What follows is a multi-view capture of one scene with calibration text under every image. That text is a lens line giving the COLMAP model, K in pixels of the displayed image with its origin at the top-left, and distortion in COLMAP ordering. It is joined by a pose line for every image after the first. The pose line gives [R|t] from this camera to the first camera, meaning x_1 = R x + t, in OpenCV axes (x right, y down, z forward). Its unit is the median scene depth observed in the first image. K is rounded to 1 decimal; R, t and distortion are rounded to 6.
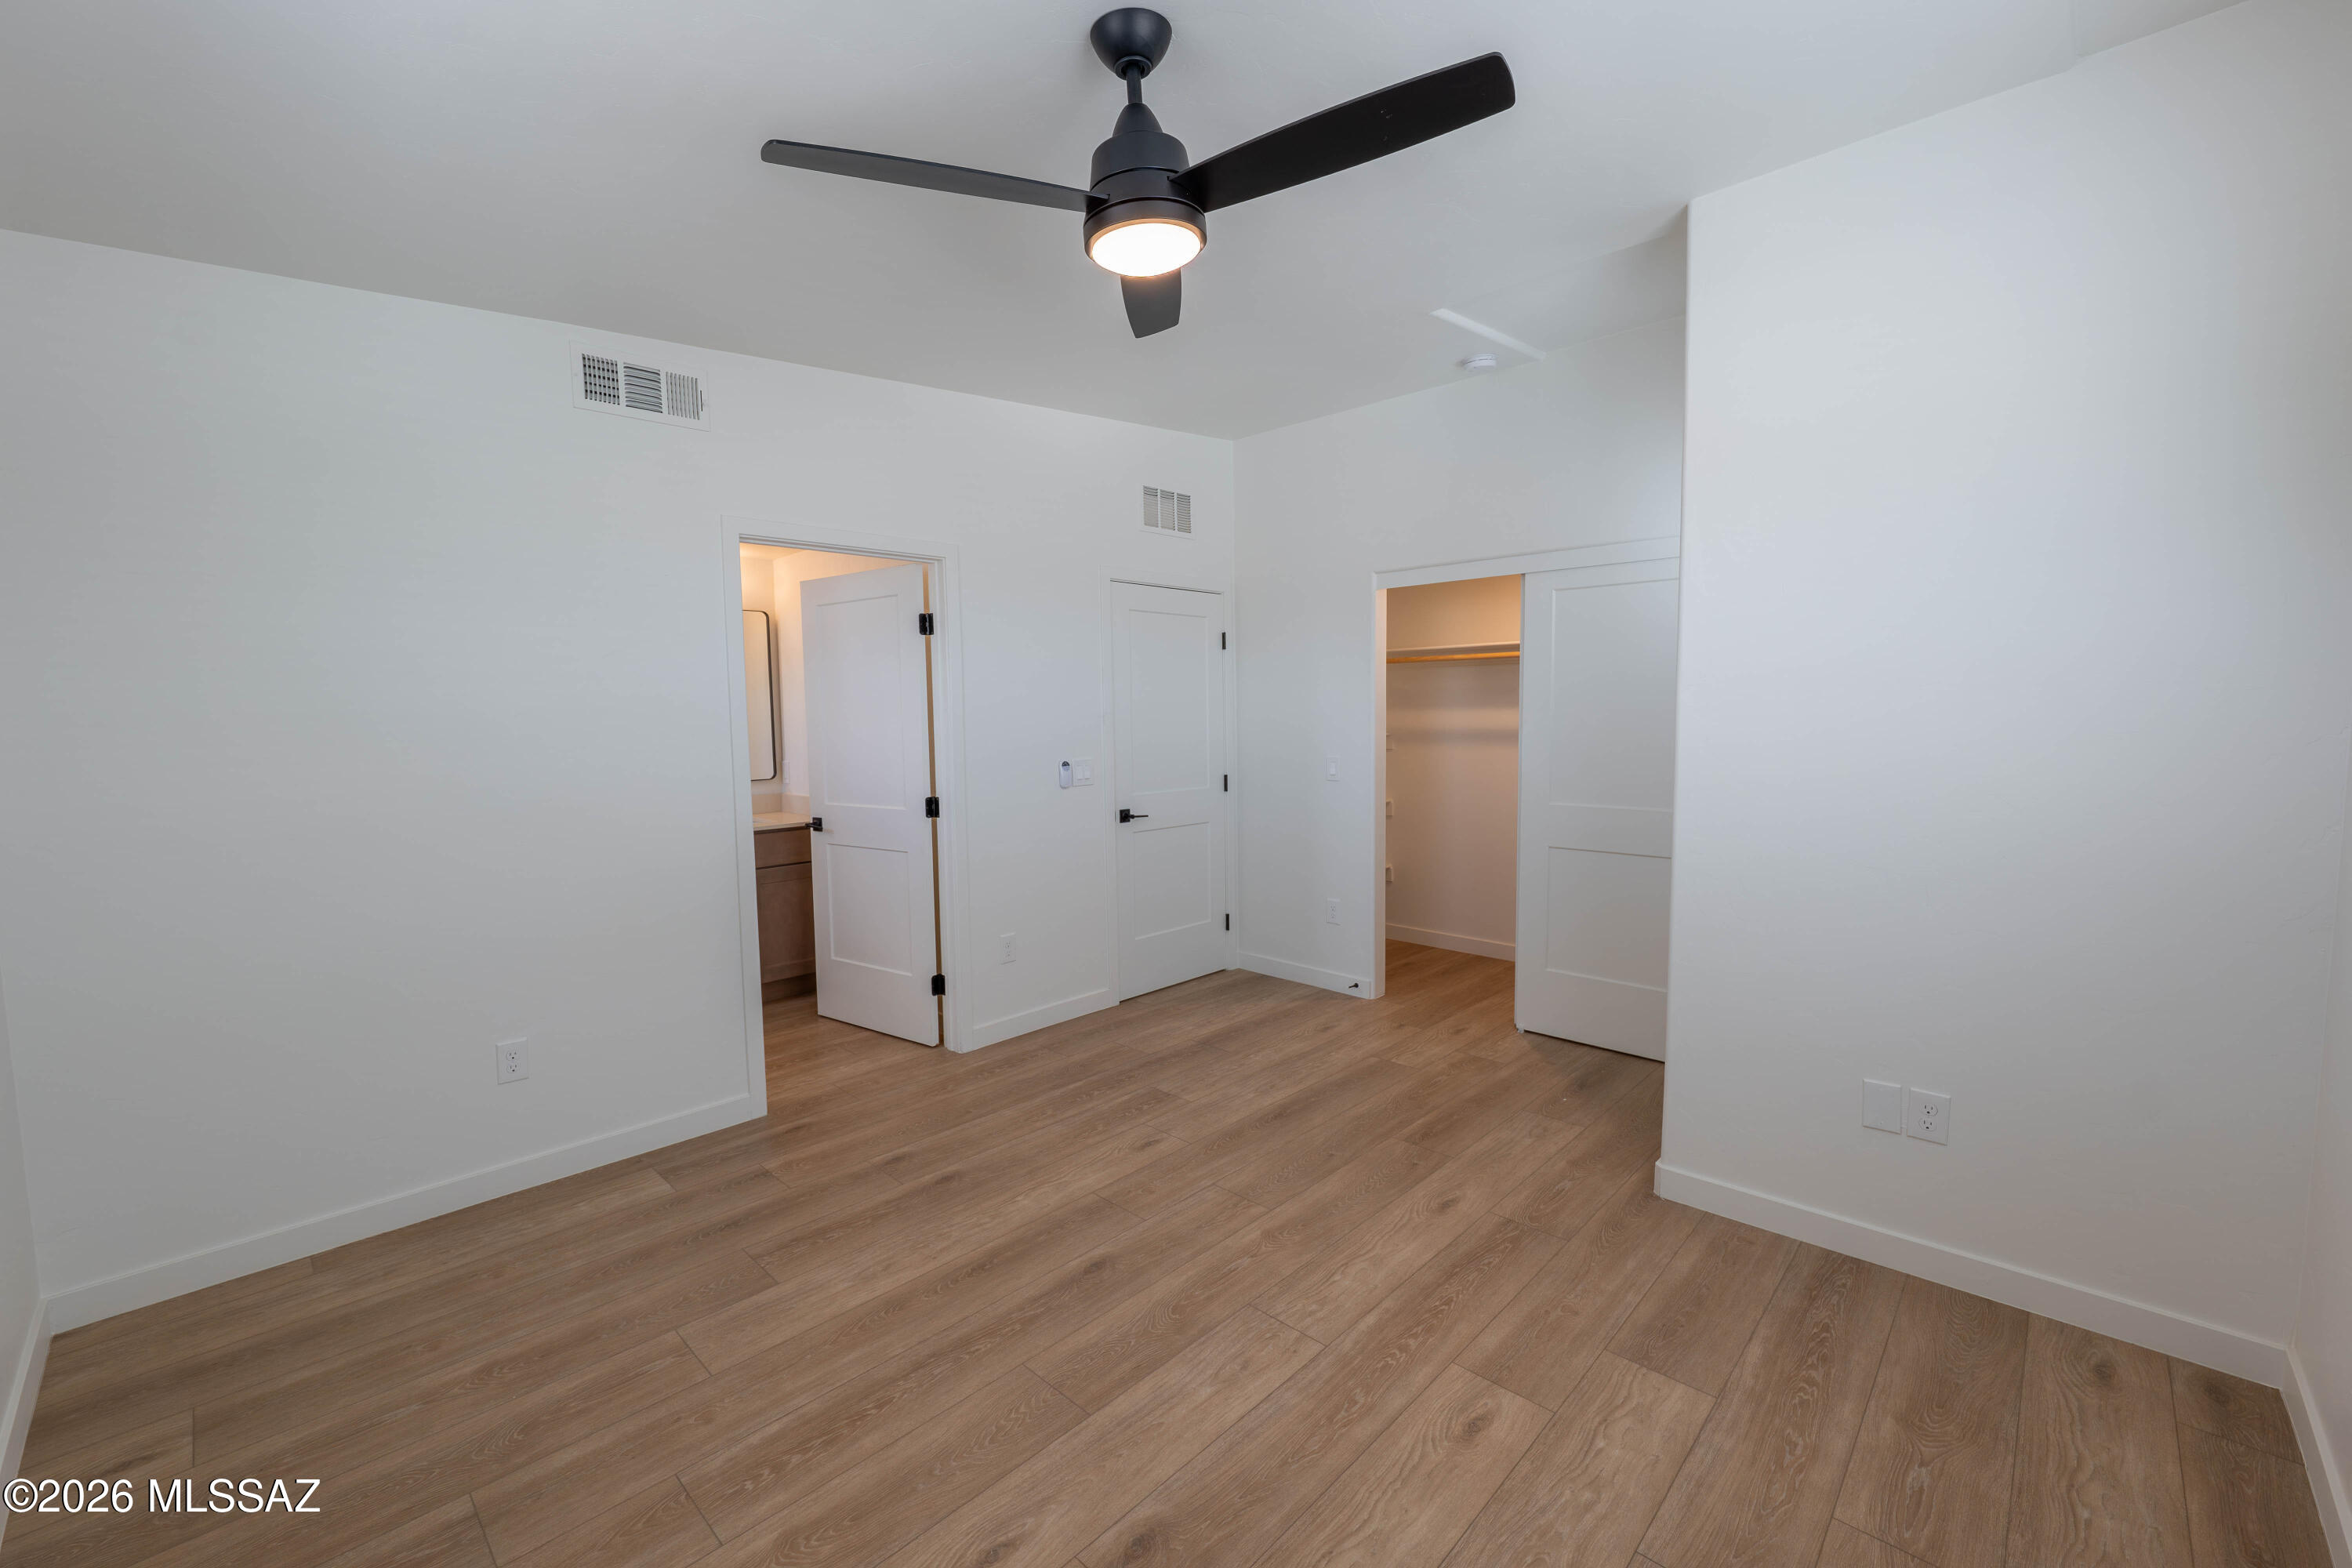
lens RADIAL K [[982.4, 0, 1181.4], [0, 982.4, 788.9], [0, 0, 1]] dist [-0.013840, 0.000142]
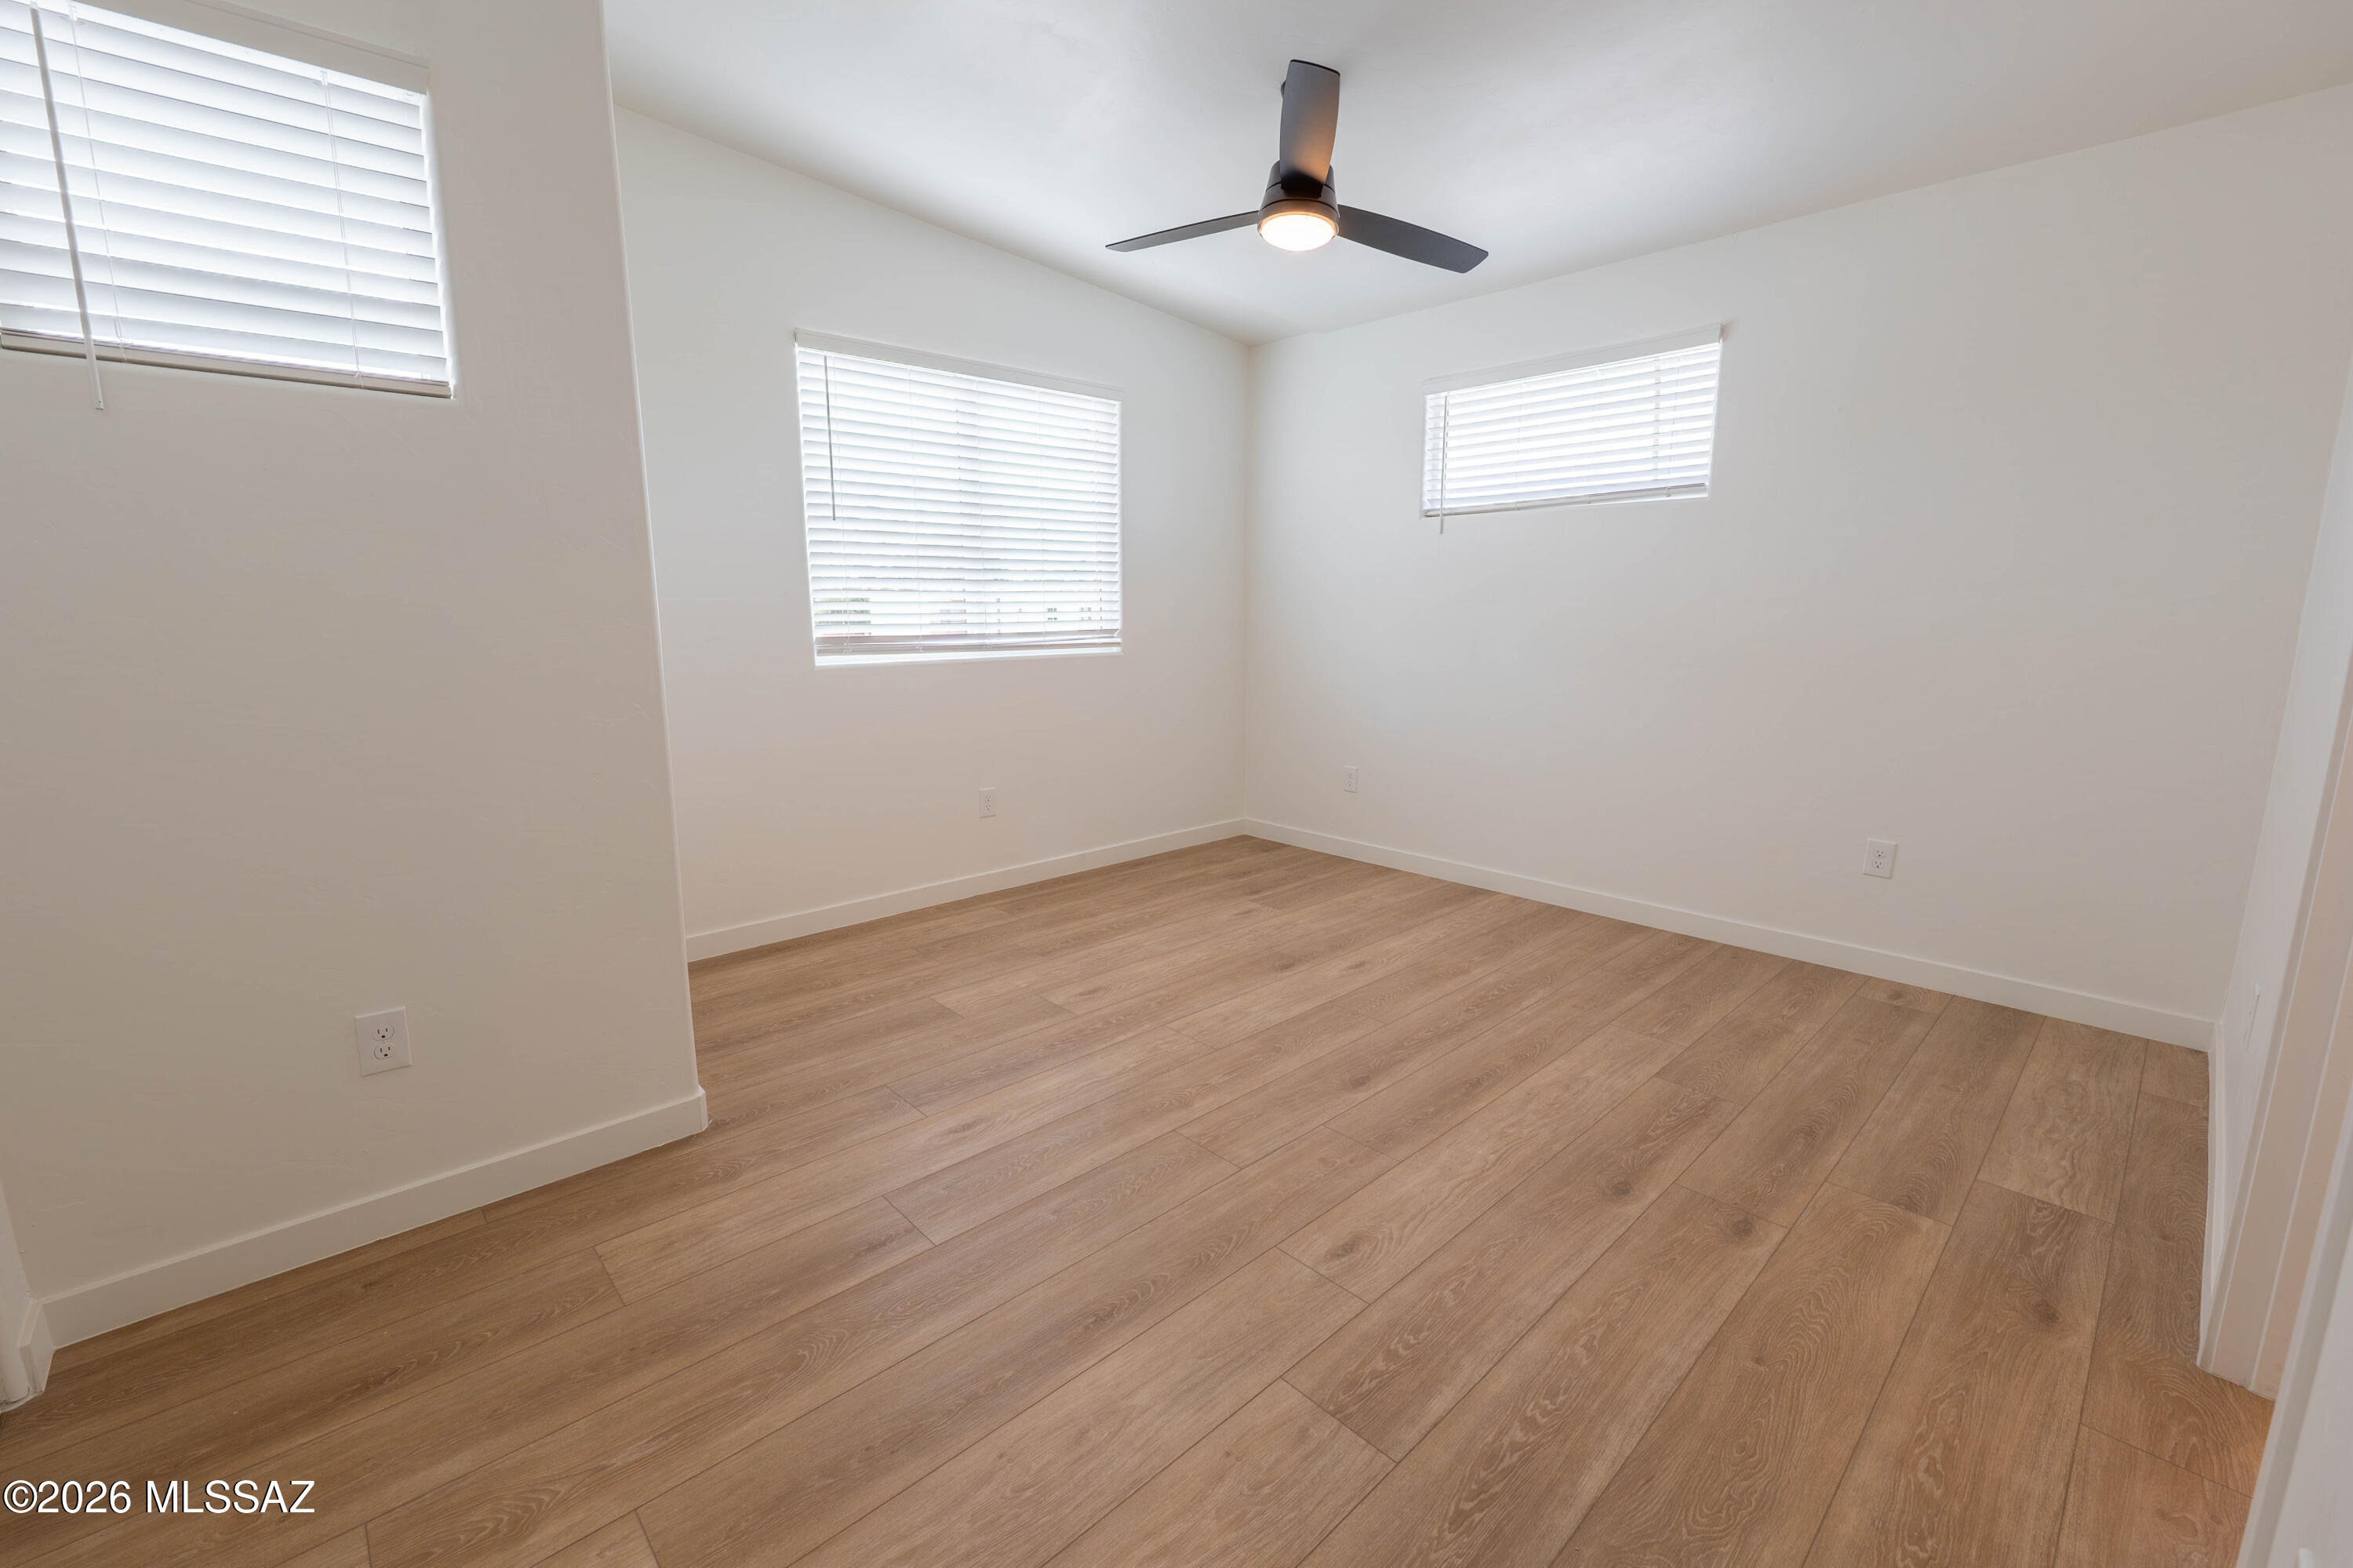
lens RADIAL K [[982.9, 0, 1181.9], [0, 982.9, 788.9], [0, 0, 1]] dist [-0.013840, 0.000142]
pose [[-0.998538, 0.003189, 0.053955, 0.043746], [0.016946, 0.966398, 0.256491, -0.078918], [-0.051324, 0.257030, -0.965040, 1.955851]]
